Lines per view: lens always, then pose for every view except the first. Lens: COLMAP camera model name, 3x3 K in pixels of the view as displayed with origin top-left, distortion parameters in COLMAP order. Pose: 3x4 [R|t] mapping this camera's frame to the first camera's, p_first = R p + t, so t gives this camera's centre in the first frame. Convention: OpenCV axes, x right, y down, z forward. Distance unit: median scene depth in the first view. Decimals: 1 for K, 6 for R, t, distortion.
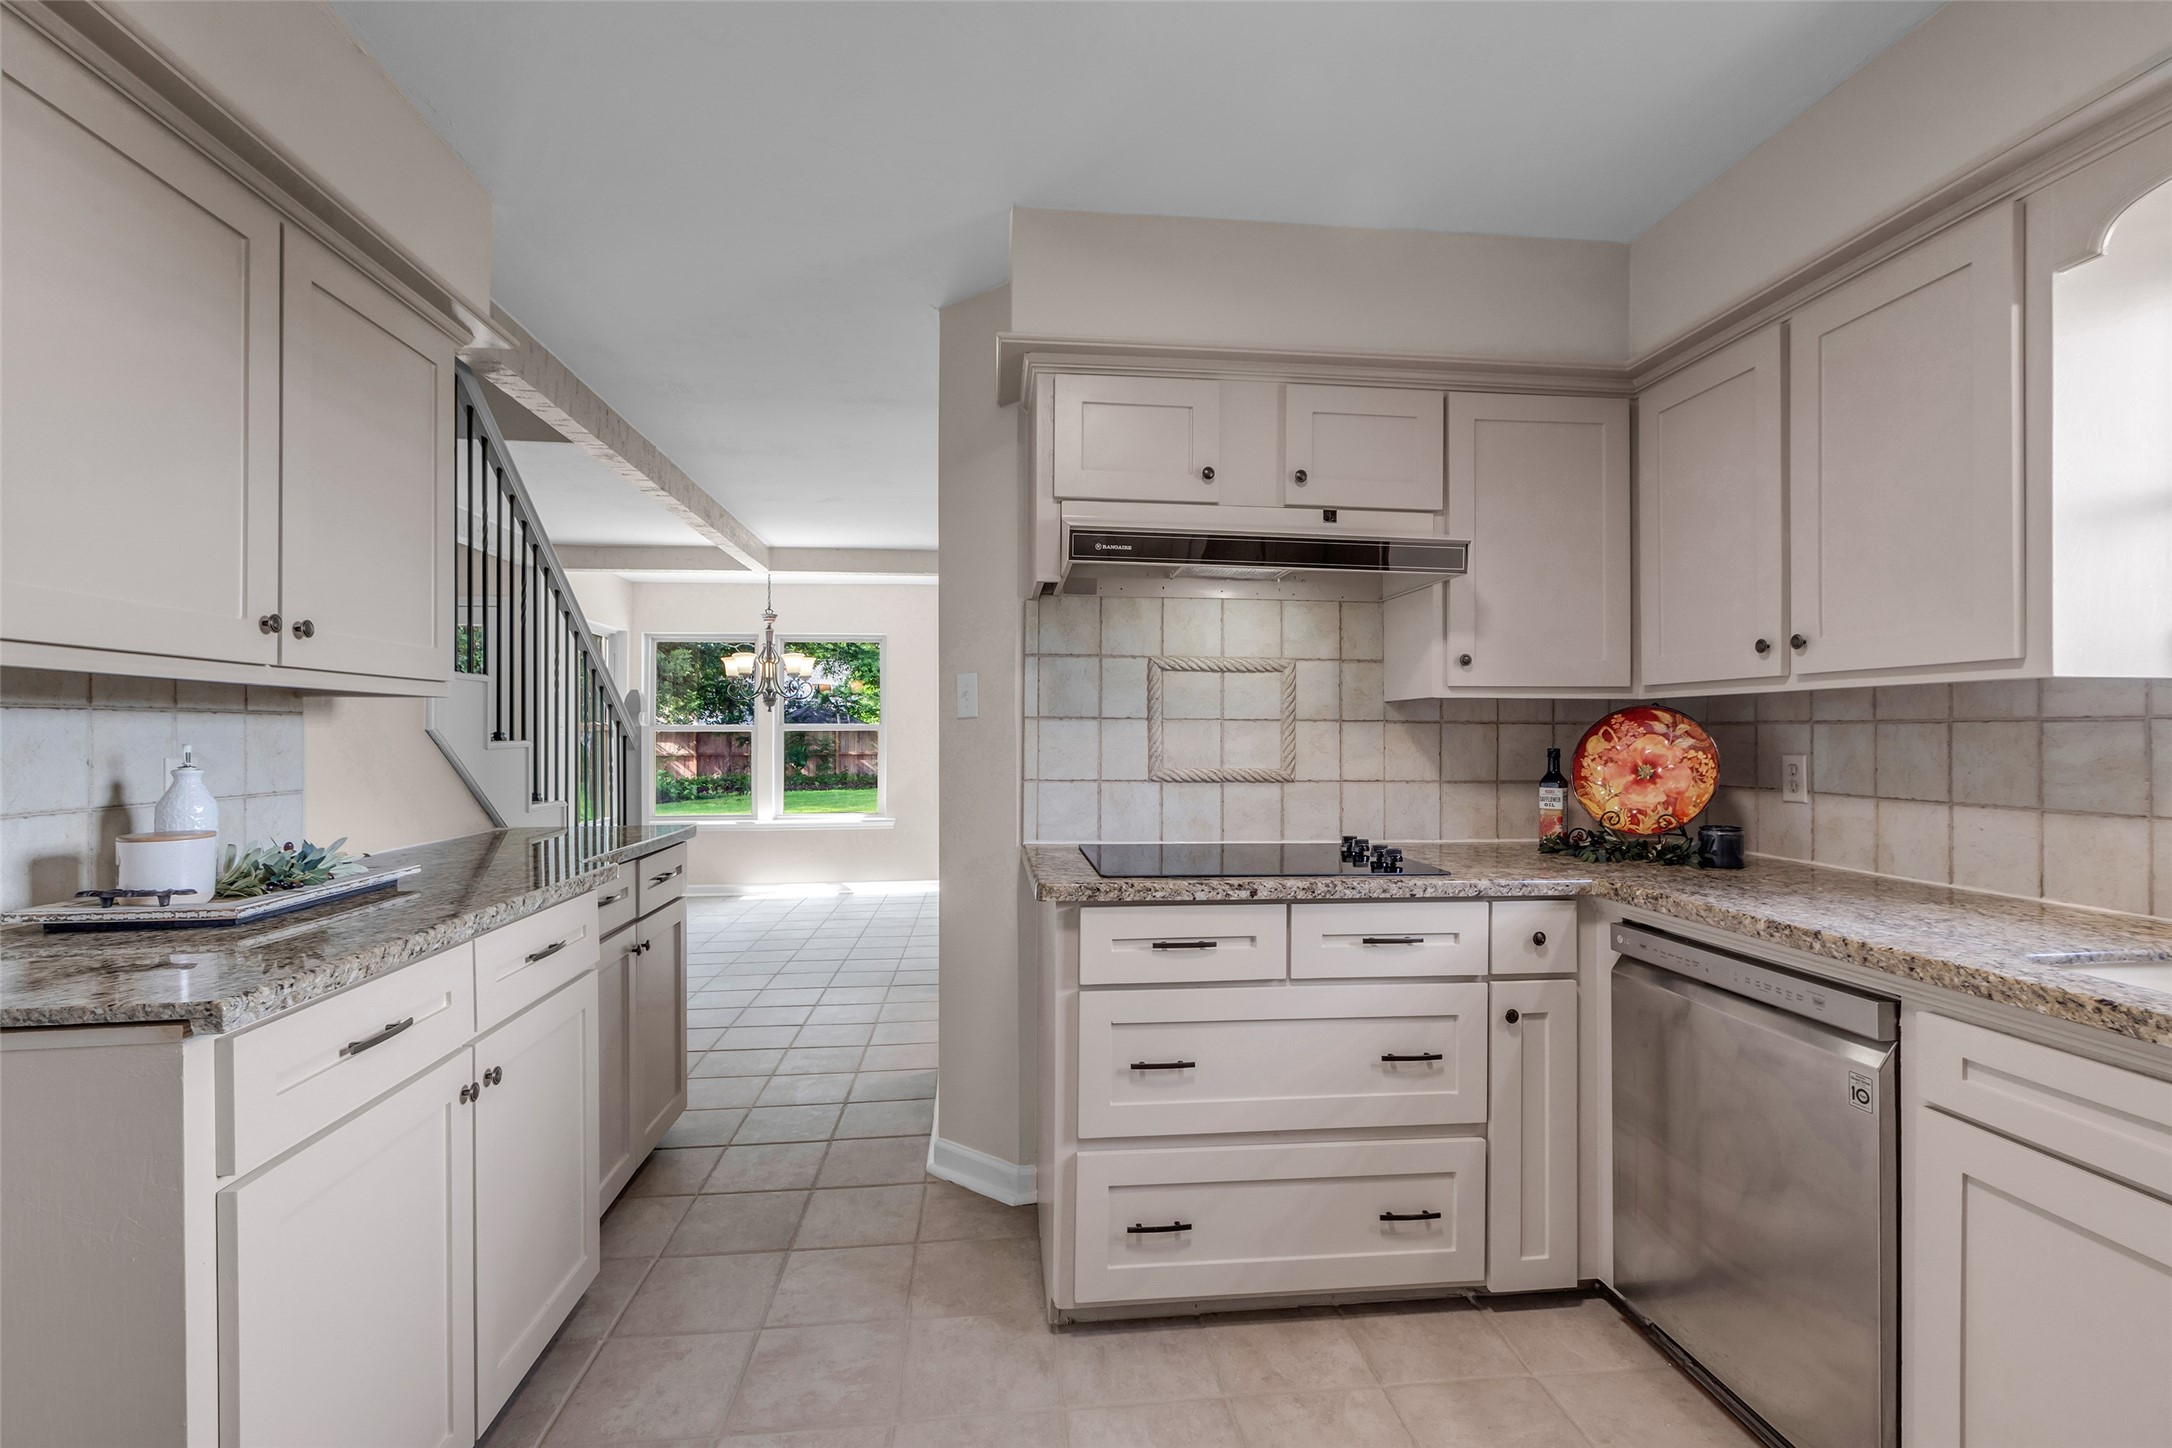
lens RADIAL K [[964.8, 0, 1099.1], [0, 964.8, 732.0], [0, 0, 1]] dist [0.011096, 0.000347]
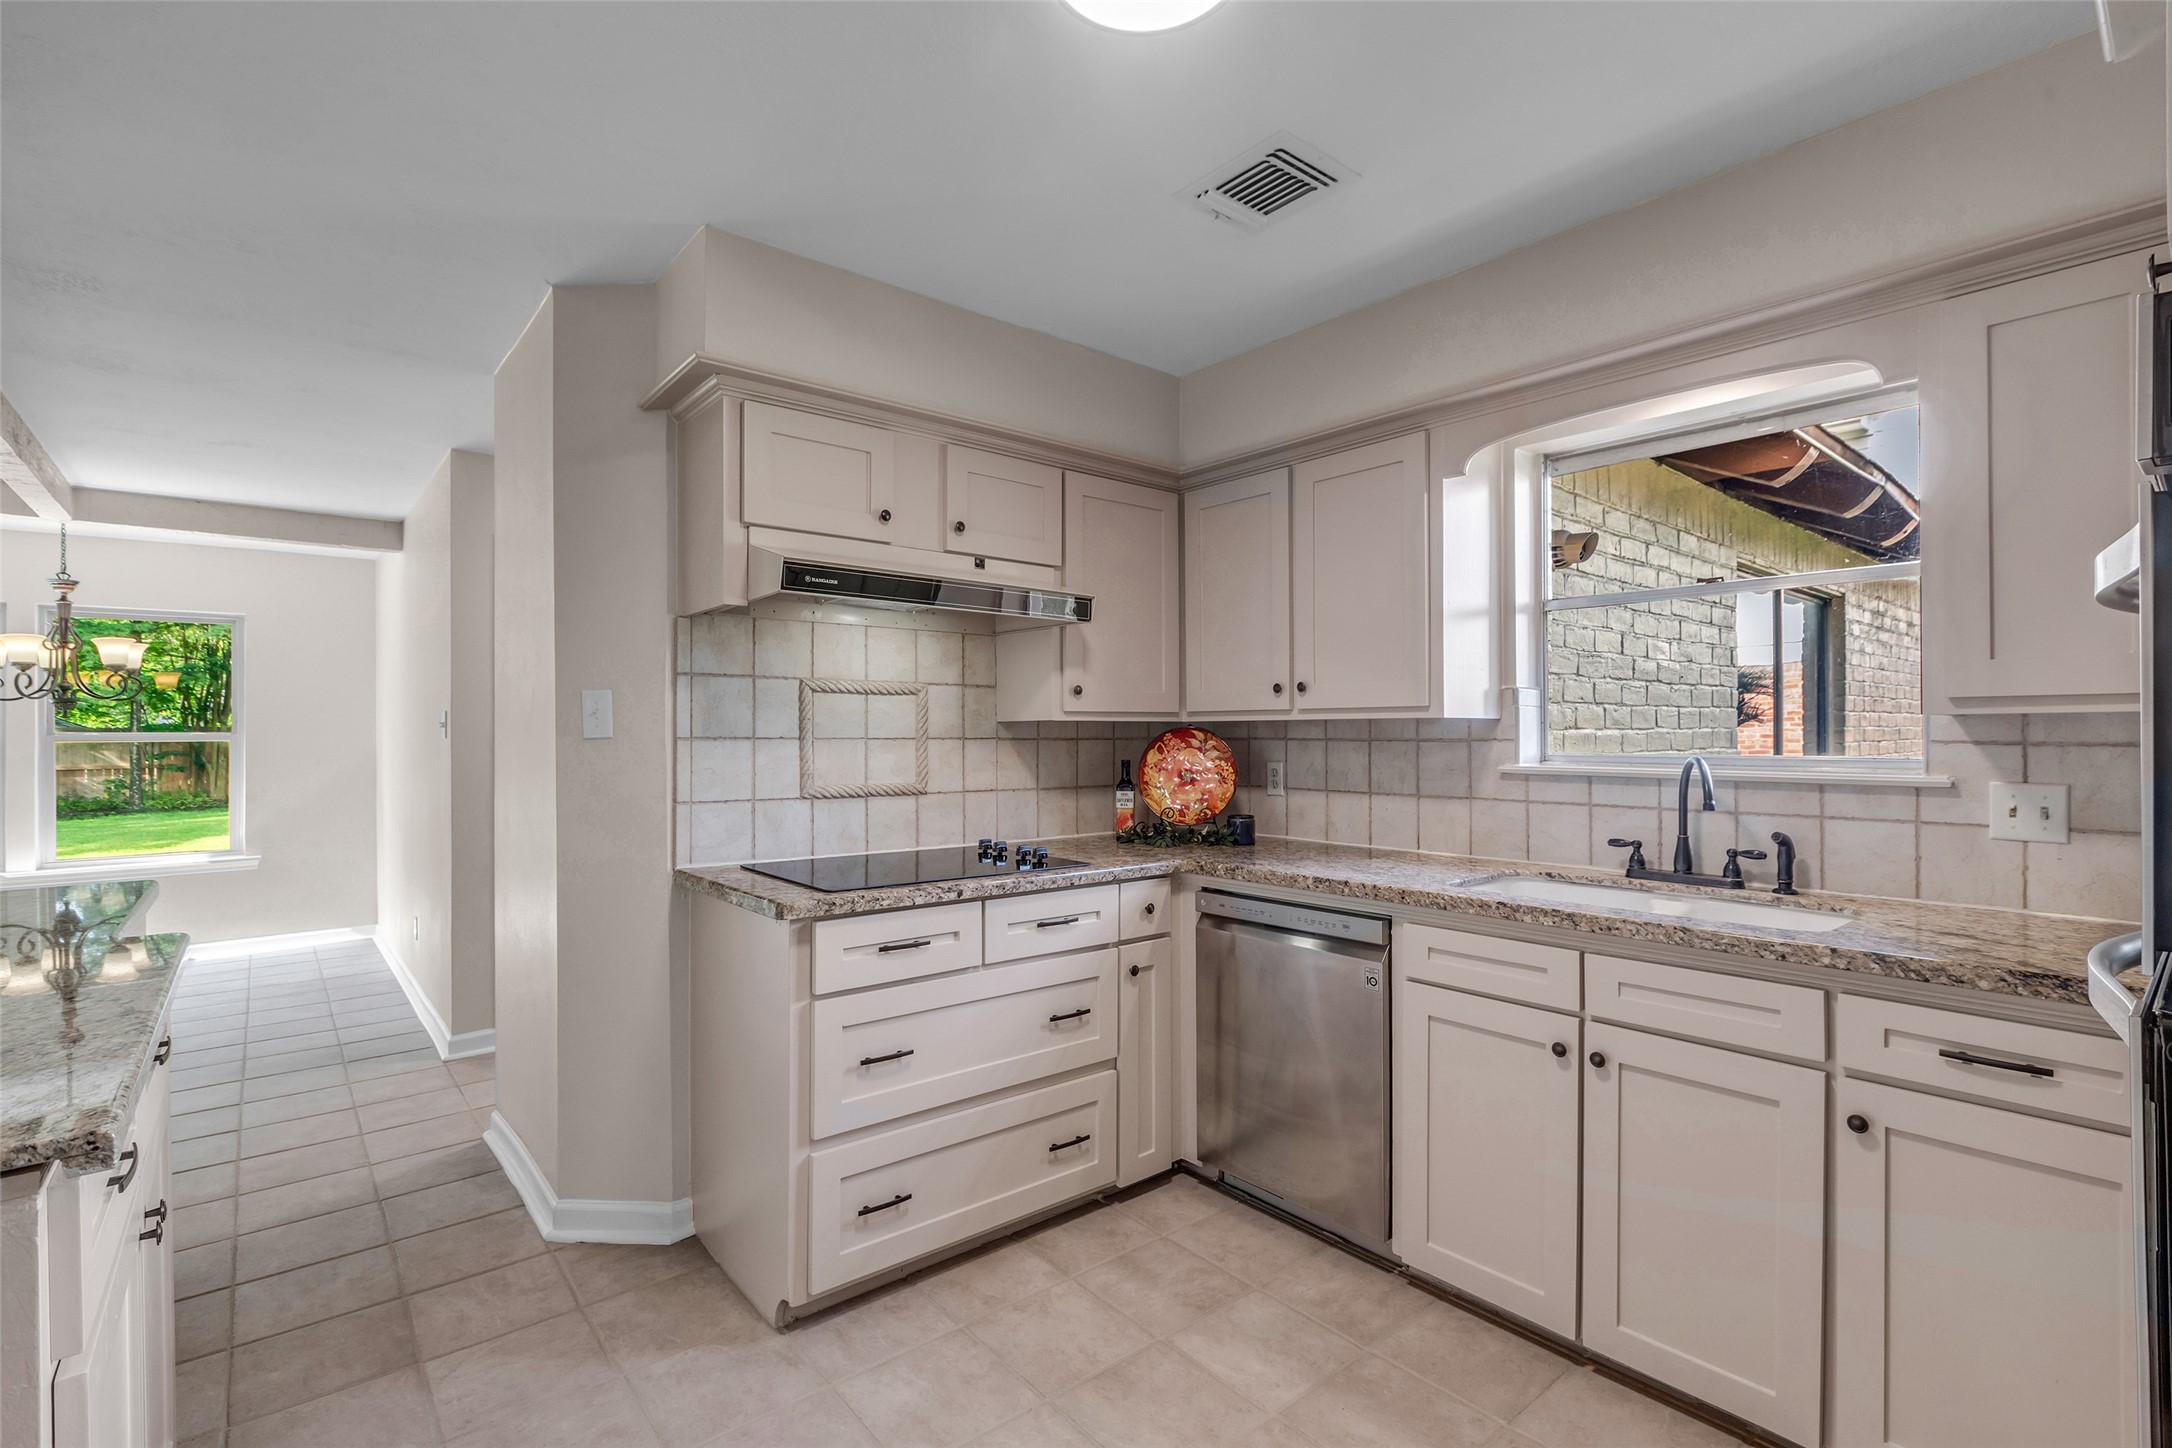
lens RADIAL K [[995.1, 0, 1083.9], [0, 995.1, 735.1], [0, 0, 1]] dist [0.009820, 0.000249]
pose [[0.836733, -0.005648, 0.547582, -0.319804], [0.003420, 0.999981, 0.005089, -0.024766], [-0.547600, -0.002385, 0.836737, -0.066719]]
